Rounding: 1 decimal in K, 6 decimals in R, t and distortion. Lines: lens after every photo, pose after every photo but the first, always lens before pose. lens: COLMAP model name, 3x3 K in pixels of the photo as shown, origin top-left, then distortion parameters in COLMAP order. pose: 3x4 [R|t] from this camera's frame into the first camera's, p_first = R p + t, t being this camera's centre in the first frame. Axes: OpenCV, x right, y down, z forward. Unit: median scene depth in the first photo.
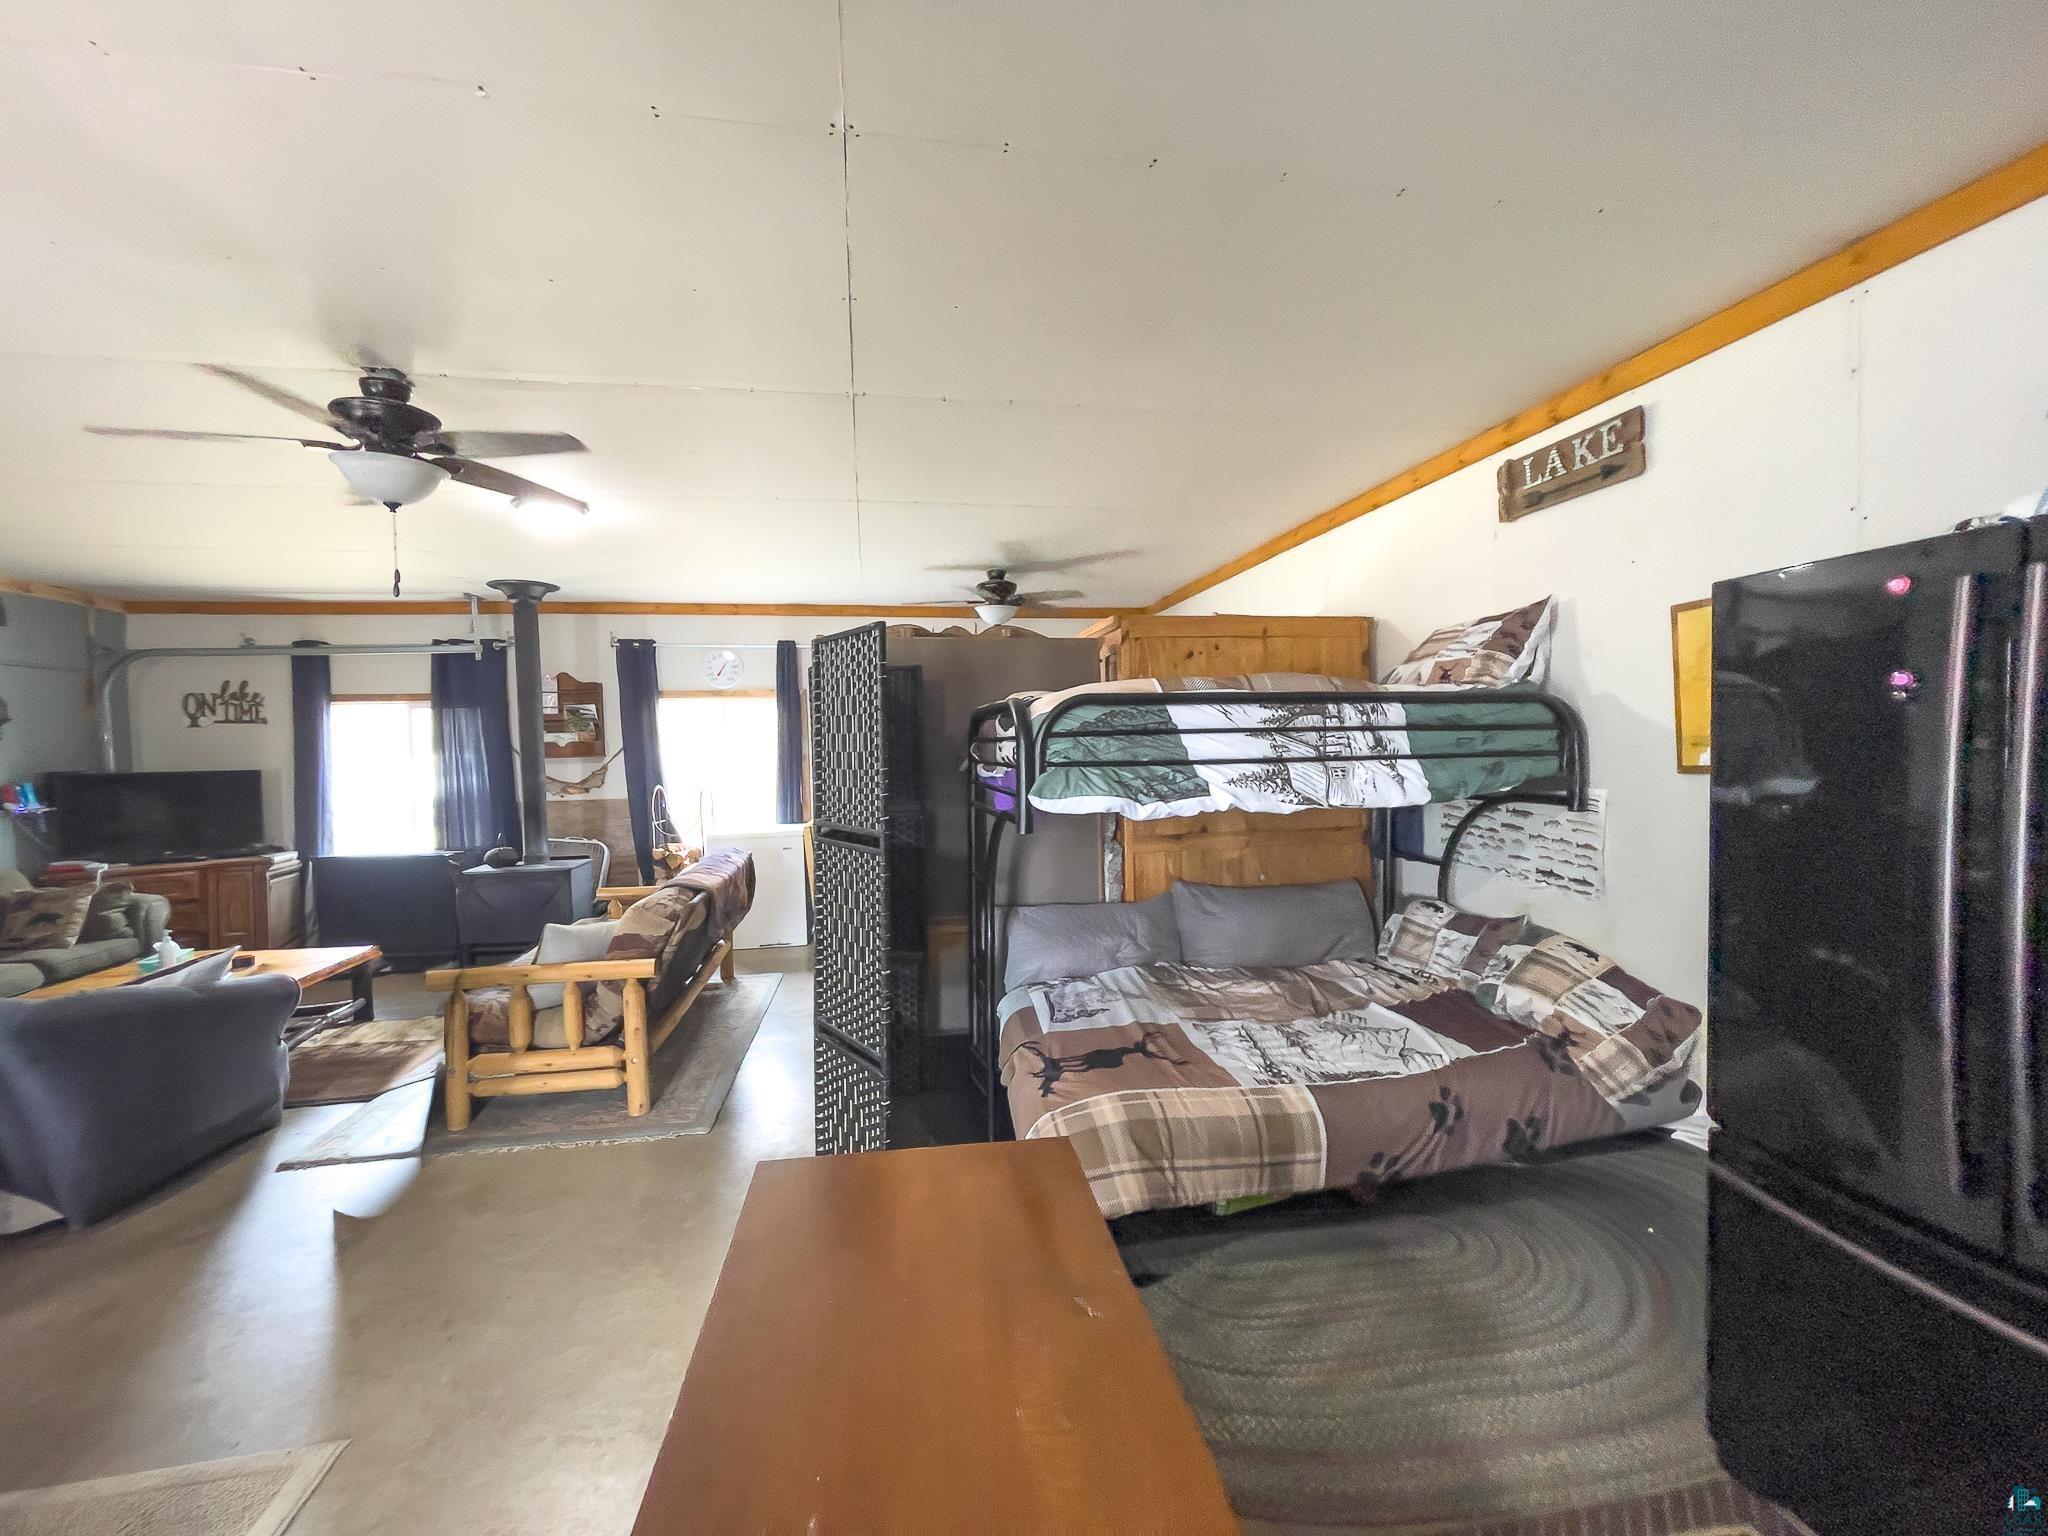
lens RADIAL K [[825.7, 0, 1018.5], [0, 825.7, 773.1], [0, 0, 1]] dist [-0.012767, 0.002362]
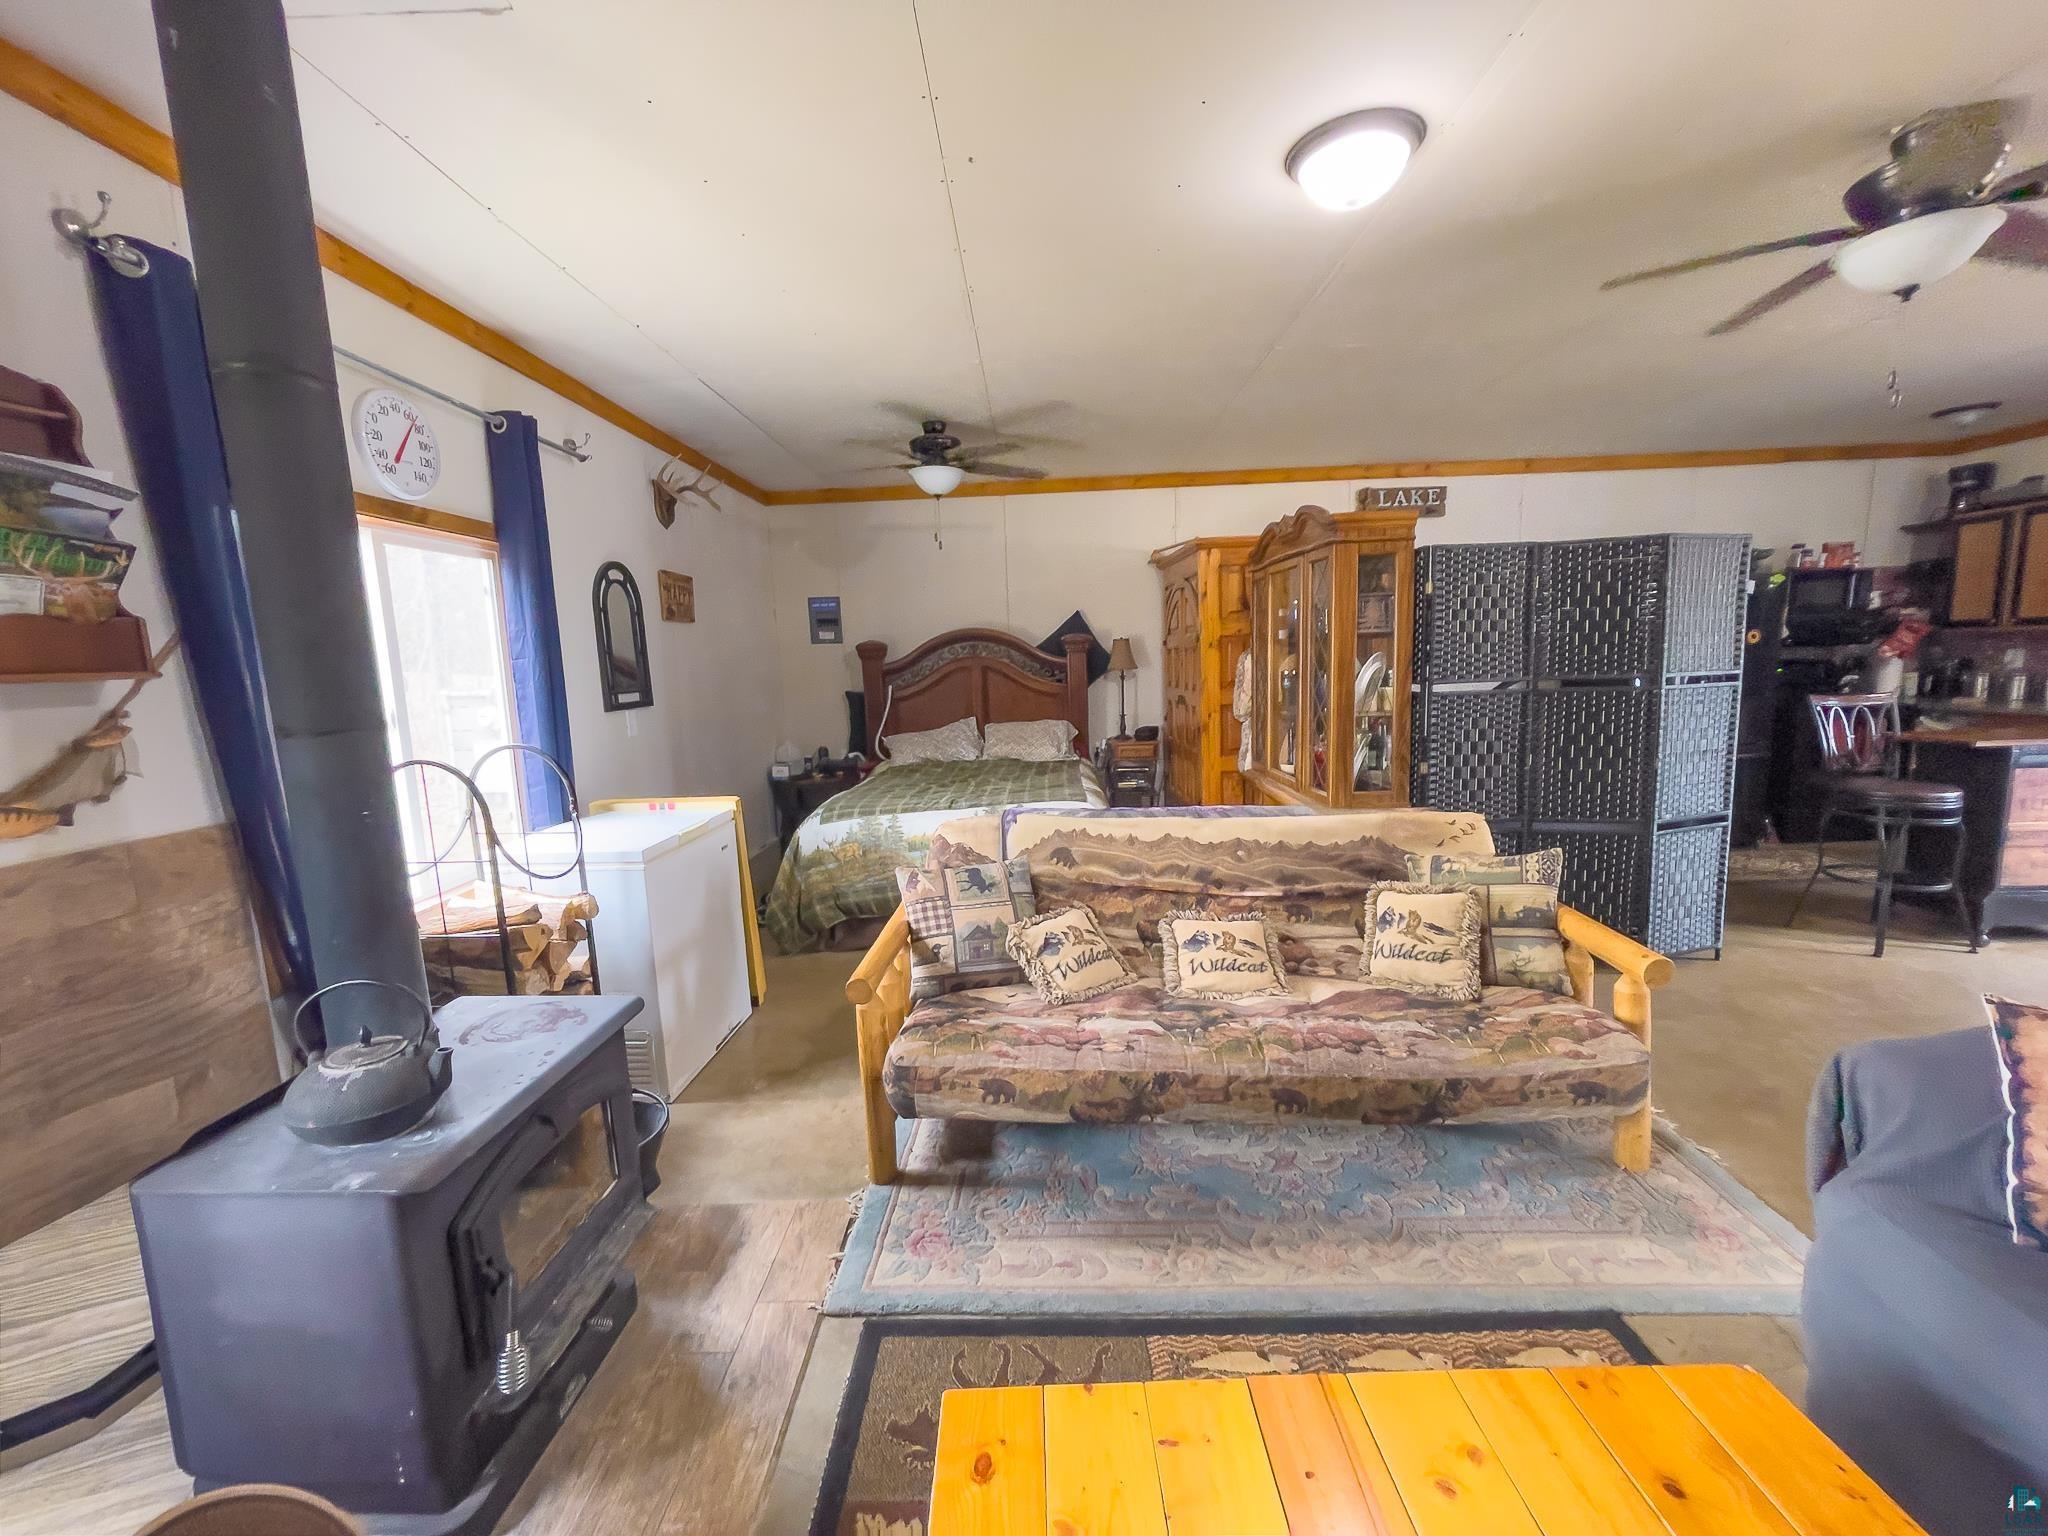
lens RADIAL K [[825.7, 0, 1027.1], [0, 825.7, 770.4], [0, 0, 1]] dist [-0.012767, 0.002362]
pose [[0.205203, -0.119921, 0.971345, -0.756810], [0.070349, 0.991705, 0.107573, 0.001013], [-0.976188, 0.046259, 0.211937, 0.720735]]
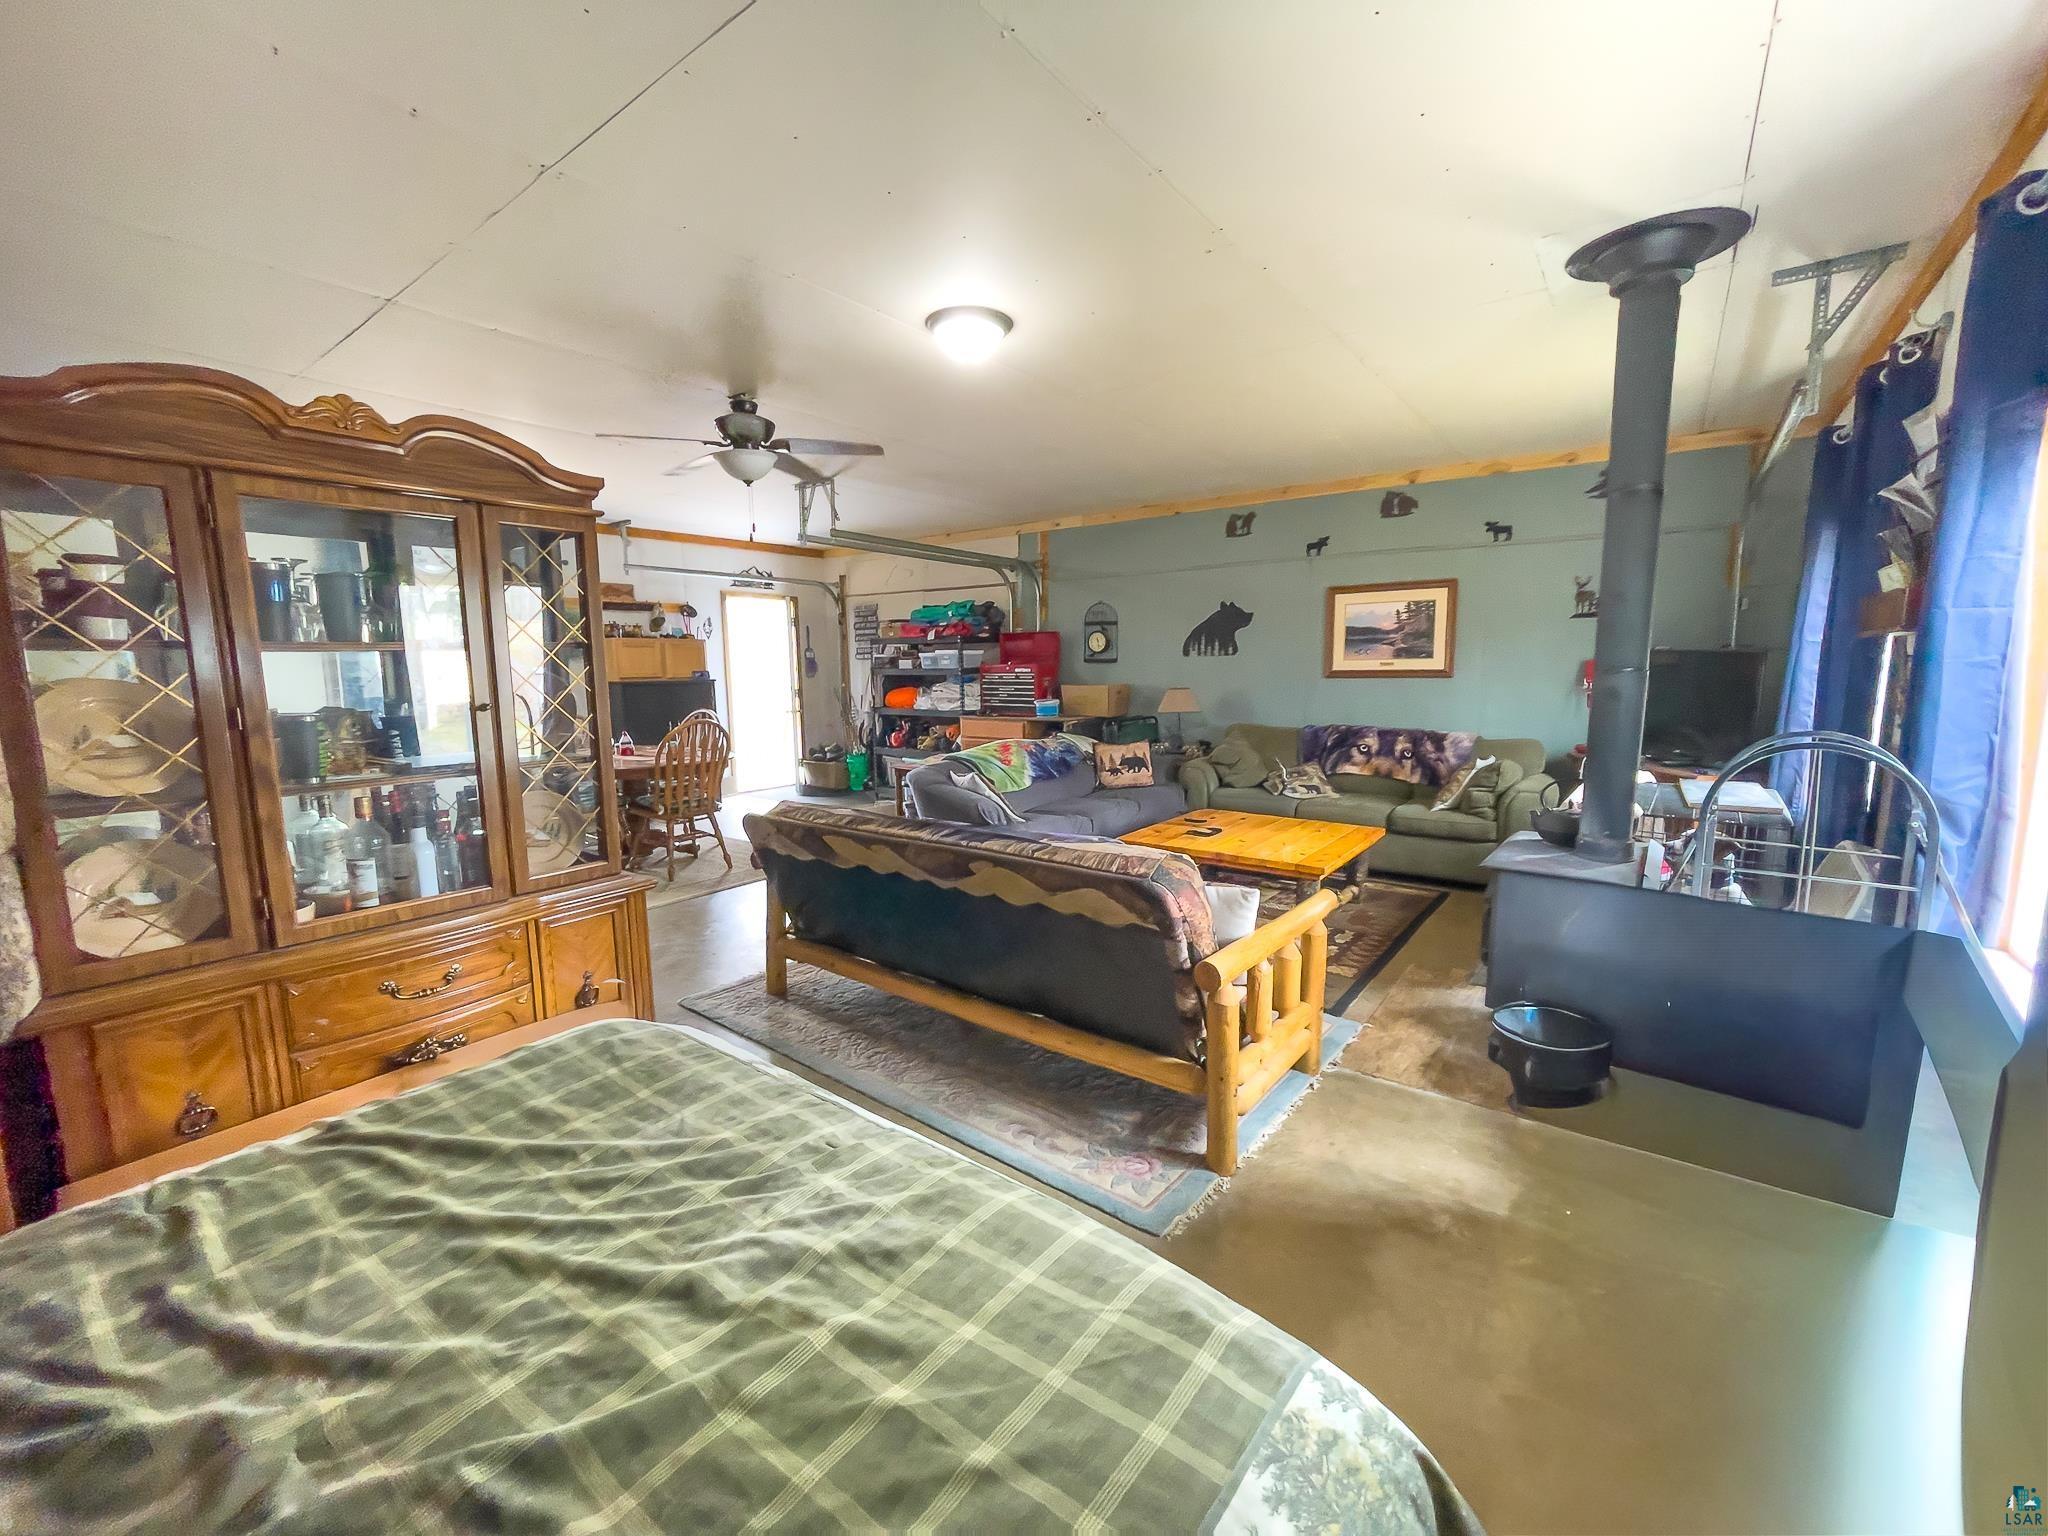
lens RADIAL K [[825.7, 0, 1028.5], [0, 825.7, 773.2], [0, 0, 1]] dist [-0.012767, 0.002362]
pose [[-0.741468, 0.117700, -0.660585, -0.026660], [0.000245, 0.984542, 0.175147, -0.021630], [0.670988, 0.129704, -0.730035, 1.091844]]
